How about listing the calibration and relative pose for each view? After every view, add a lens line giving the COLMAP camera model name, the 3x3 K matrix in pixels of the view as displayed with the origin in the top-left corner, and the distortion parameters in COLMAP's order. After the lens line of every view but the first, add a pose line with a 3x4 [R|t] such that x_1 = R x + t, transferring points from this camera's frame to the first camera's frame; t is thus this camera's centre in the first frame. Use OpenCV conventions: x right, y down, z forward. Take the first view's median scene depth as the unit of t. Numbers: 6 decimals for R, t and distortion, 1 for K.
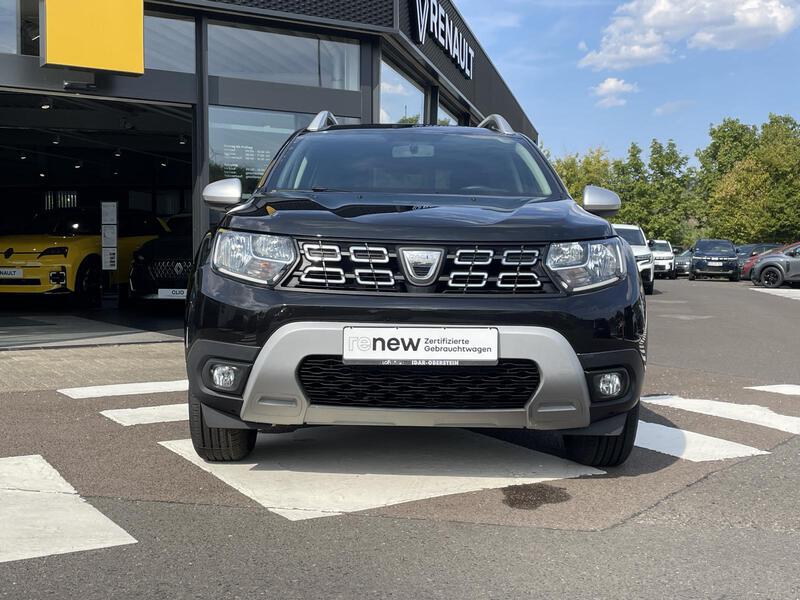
lens RADIAL K [[980.2, 0, 400.0], [0, 980.2, 300.0], [0, 0, 1]] dist [-0.003774, -0.008642]
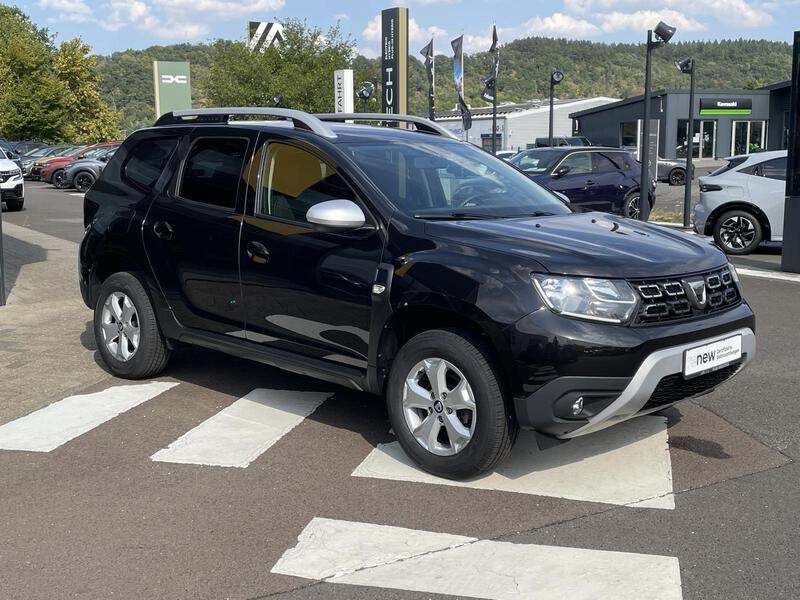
lens RADIAL K [[980.2, 0, 400.0], [0, 980.2, 300.0], [0, 0, 1]] dist [-0.003774, -0.008642]
pose [[0.662878, -0.119852, 0.739073, -1.167969], [0.027083, 0.990297, 0.136301, -0.208616], [-0.748238, -0.070335, 0.659692, 0.430288]]
